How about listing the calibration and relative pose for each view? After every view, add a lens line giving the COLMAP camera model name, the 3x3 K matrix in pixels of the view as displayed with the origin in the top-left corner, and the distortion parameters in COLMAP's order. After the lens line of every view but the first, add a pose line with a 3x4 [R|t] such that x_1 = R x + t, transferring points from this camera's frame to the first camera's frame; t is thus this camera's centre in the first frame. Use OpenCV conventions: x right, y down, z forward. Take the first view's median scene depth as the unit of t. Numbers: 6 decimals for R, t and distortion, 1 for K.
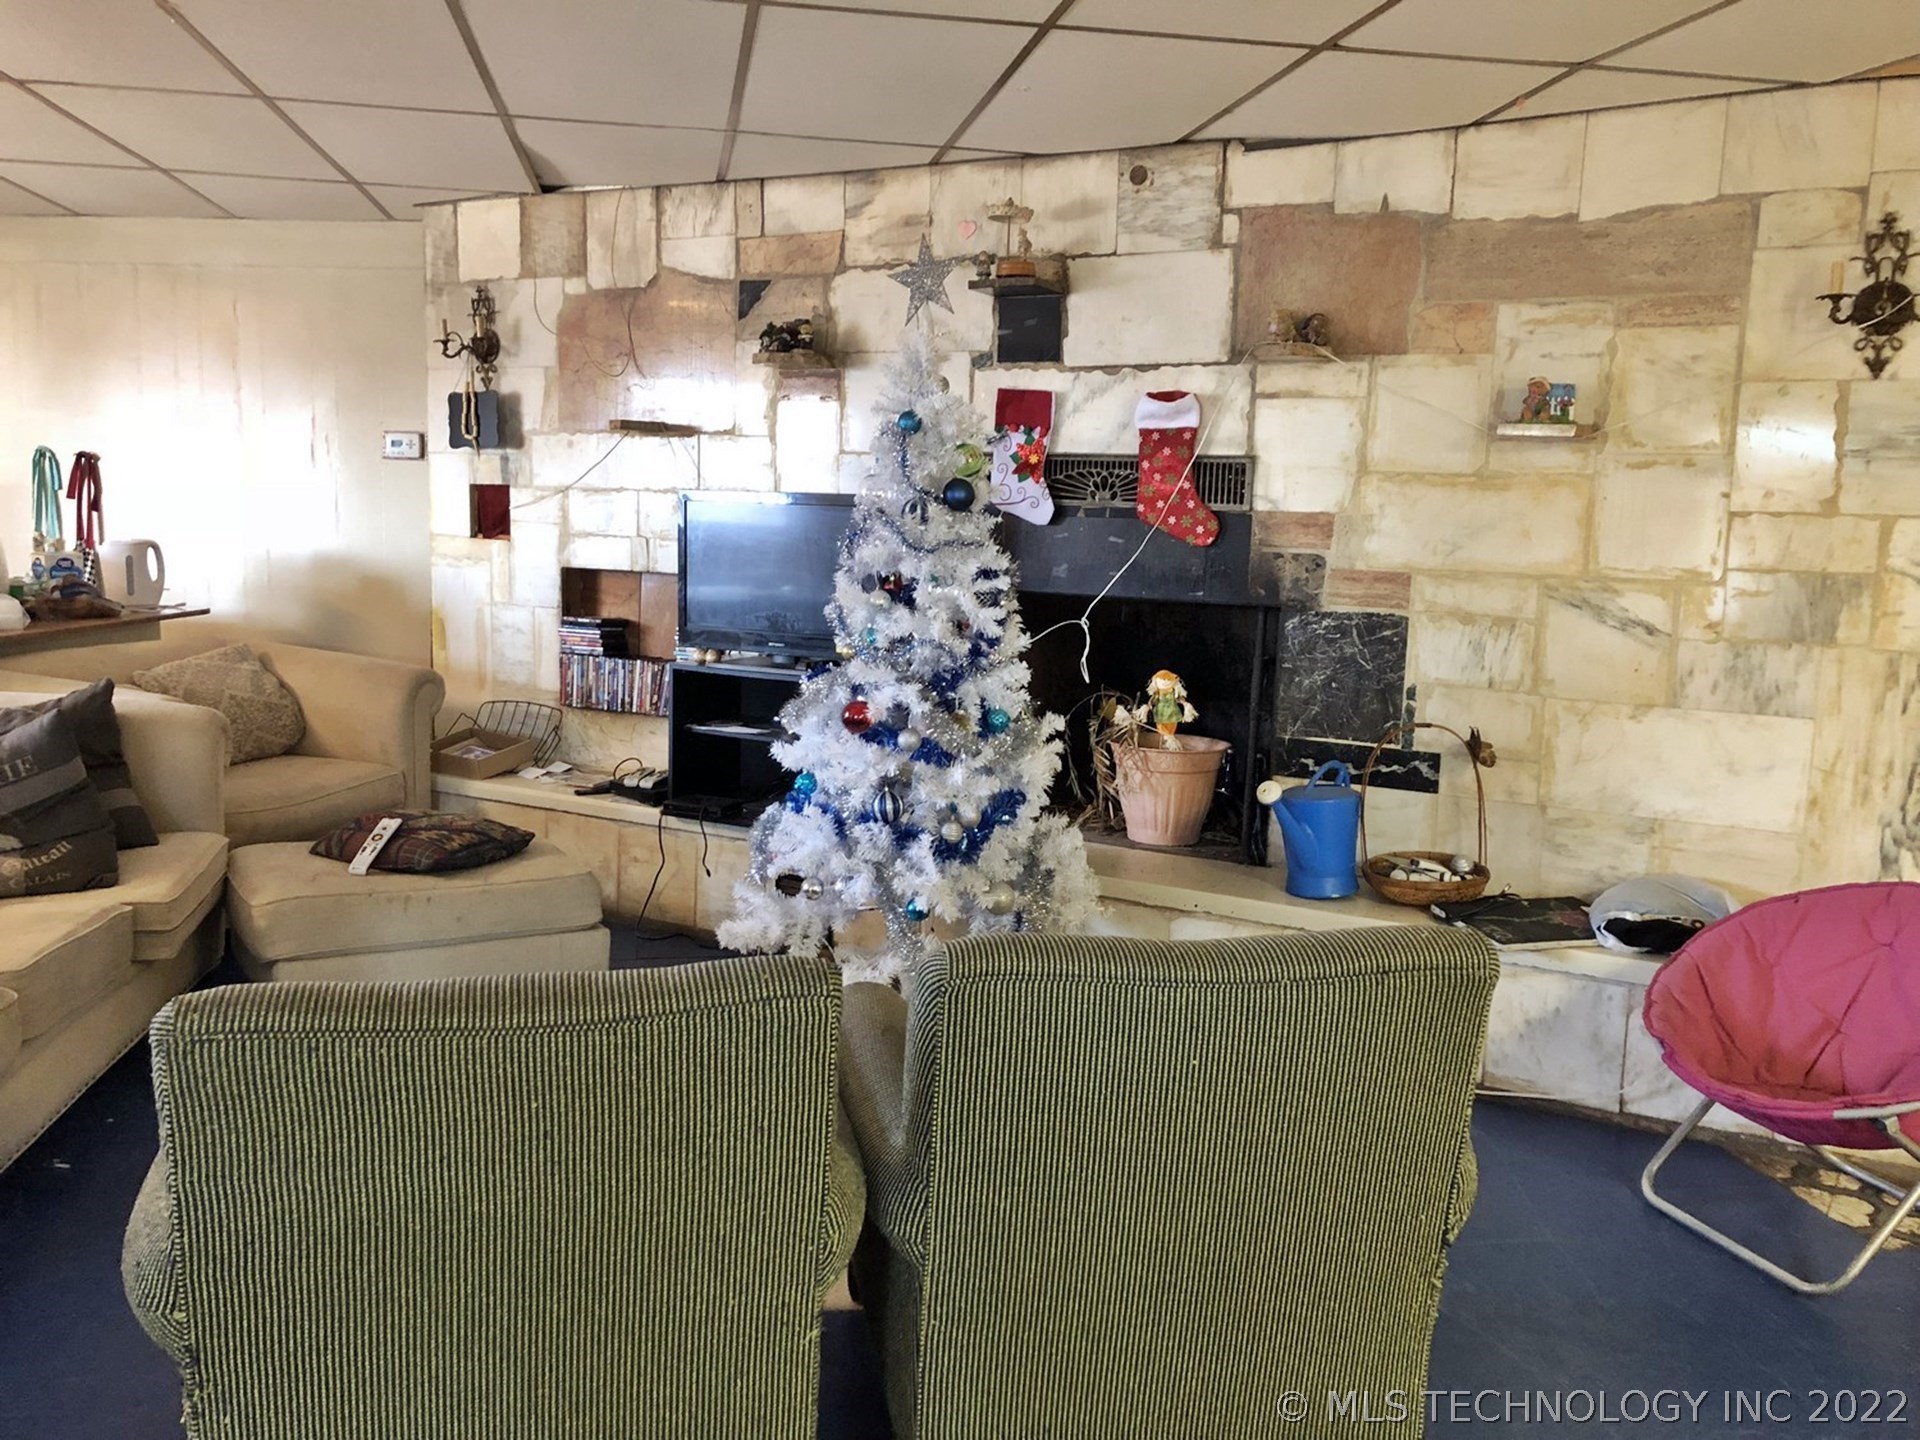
lens RADIAL K [[1554.4, 0, 973.6], [0, 1554.4, 708.4], [0, 0, 1]] dist [0.031435, -0.029326]
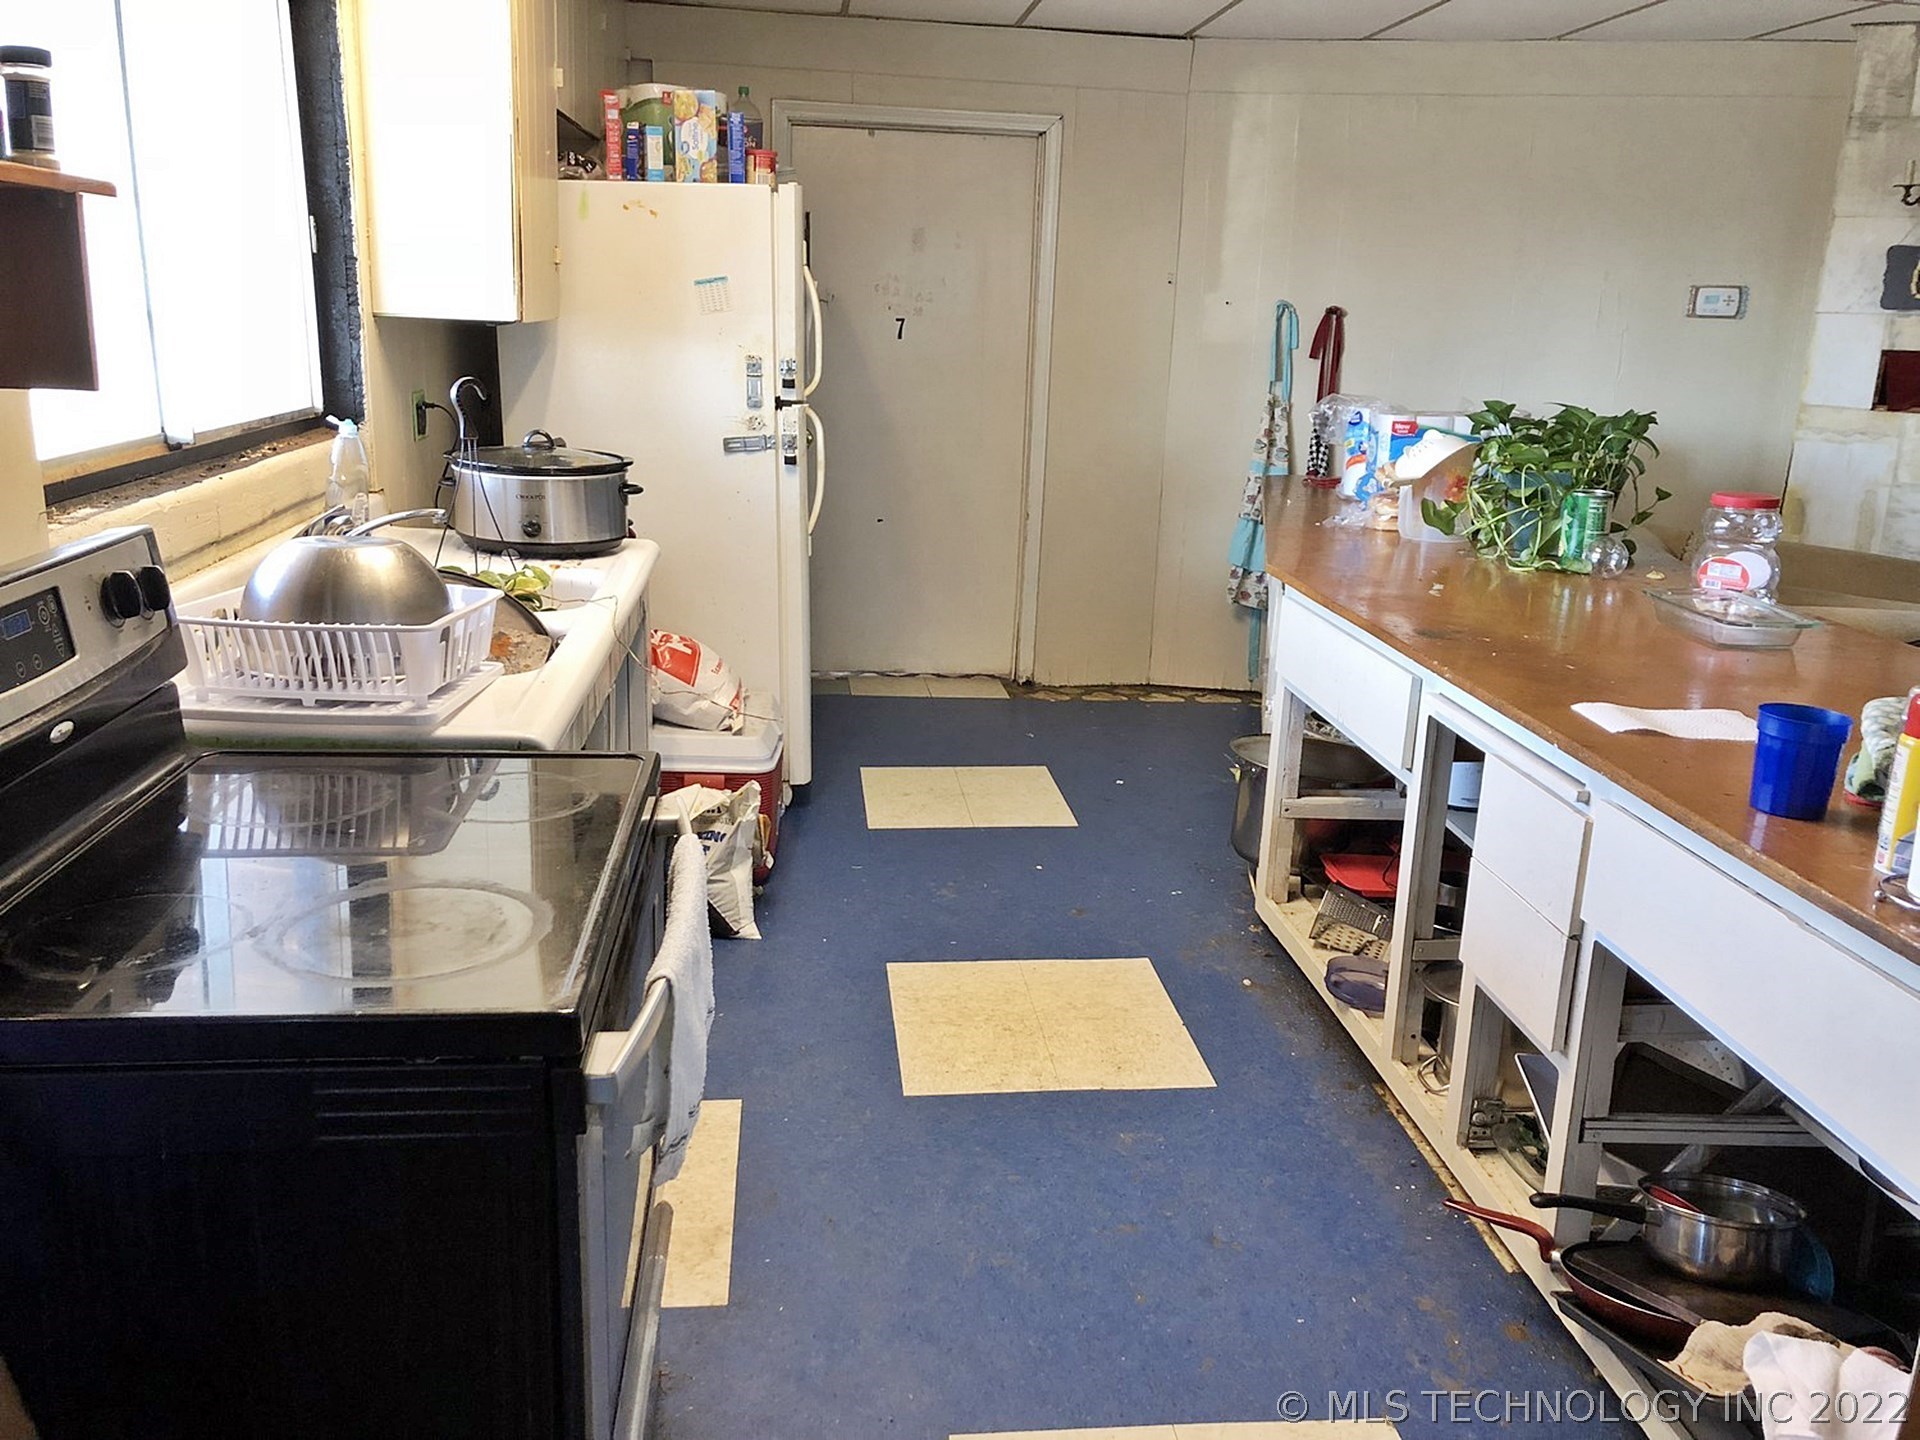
lens RADIAL K [[1554.4, 0, 968.4], [0, 1554.4, 731.4], [0, 0, 1]] dist [0.031435, -0.029326]
pose [[0.996976, 0.027360, -0.072730, -0.770930], [-0.017648, 0.991228, 0.130976, -0.034809], [0.075675, -0.129296, 0.988714, 0.040865]]
